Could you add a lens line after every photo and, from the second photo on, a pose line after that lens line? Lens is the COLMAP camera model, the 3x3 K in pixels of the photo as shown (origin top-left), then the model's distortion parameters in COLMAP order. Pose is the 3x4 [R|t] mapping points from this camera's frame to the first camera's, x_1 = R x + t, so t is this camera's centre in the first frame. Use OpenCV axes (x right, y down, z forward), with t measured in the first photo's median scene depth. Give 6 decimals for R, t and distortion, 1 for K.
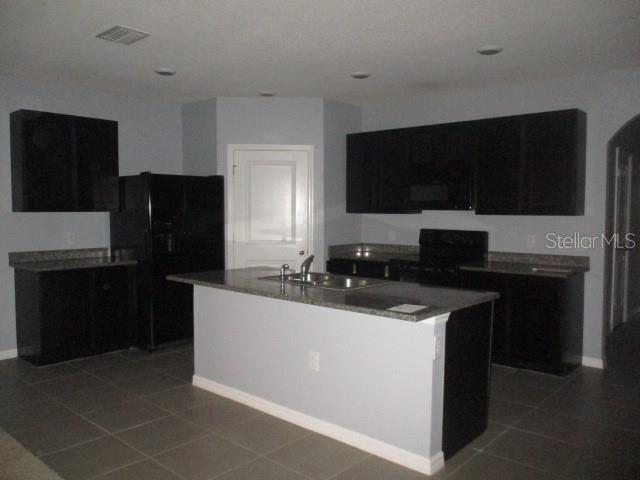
lens RADIAL K [[538.2, 0, 318.8], [0, 538.2, 243.6], [0, 0, 1]] dist [-0.029637, 0.007554]
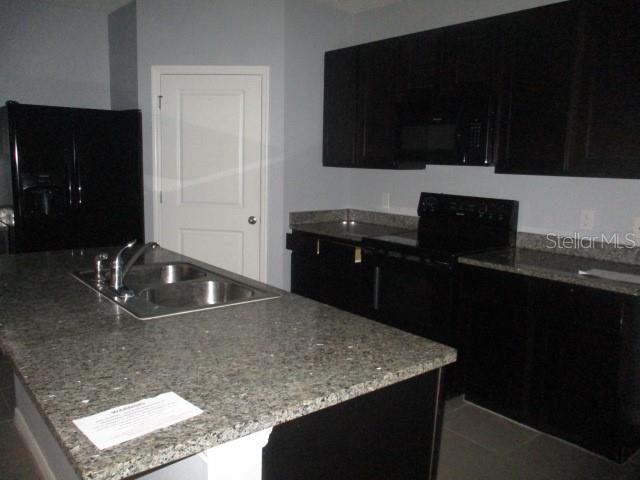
lens RADIAL K [[538.2, 0, 316.5], [0, 538.2, 241.9], [0, 0, 1]] dist [-0.029637, 0.007554]
pose [[0.986933, 0.043405, -0.155174, 0.196226], [-0.029545, 0.995455, 0.090532, -0.026425], [0.158398, -0.084764, 0.983730, 0.368763]]
